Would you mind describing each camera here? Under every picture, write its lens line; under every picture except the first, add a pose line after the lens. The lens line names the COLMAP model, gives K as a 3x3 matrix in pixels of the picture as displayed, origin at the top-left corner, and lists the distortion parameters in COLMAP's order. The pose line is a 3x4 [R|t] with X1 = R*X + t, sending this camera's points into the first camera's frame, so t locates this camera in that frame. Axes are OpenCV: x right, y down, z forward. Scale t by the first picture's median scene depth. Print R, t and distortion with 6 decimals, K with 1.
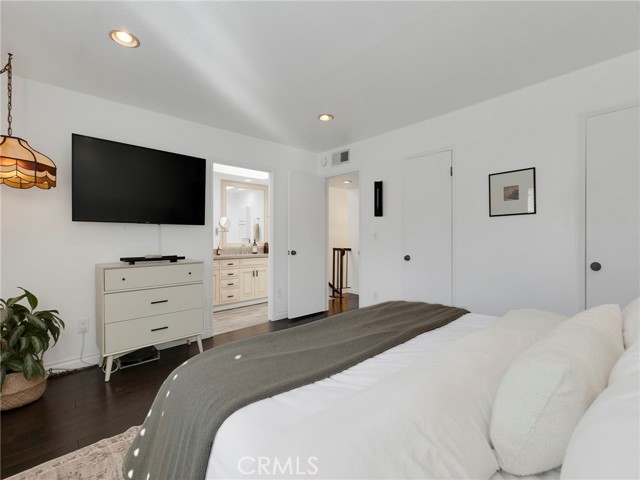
lens RADIAL K [[287.7, 0, 319.8], [0, 287.7, 240.8], [0, 0, 1]] dist [0.000433, -0.000291]
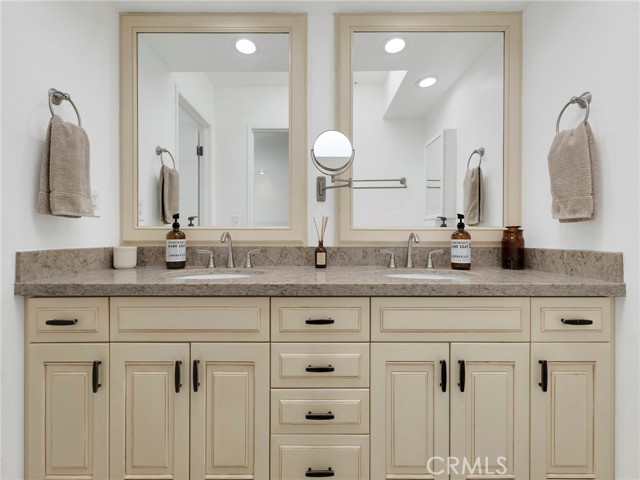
lens RADIAL K [[287.7, 0, 319.8], [0, 287.7, 240.8], [0, 0, 1]] dist [0.000433, -0.000291]
pose [[0.732014, 0.004287, -0.681276, -0.146013], [-0.003216, 0.999991, 0.002837, 0.019328], [0.681282, 0.000114, 0.732021, 0.739486]]
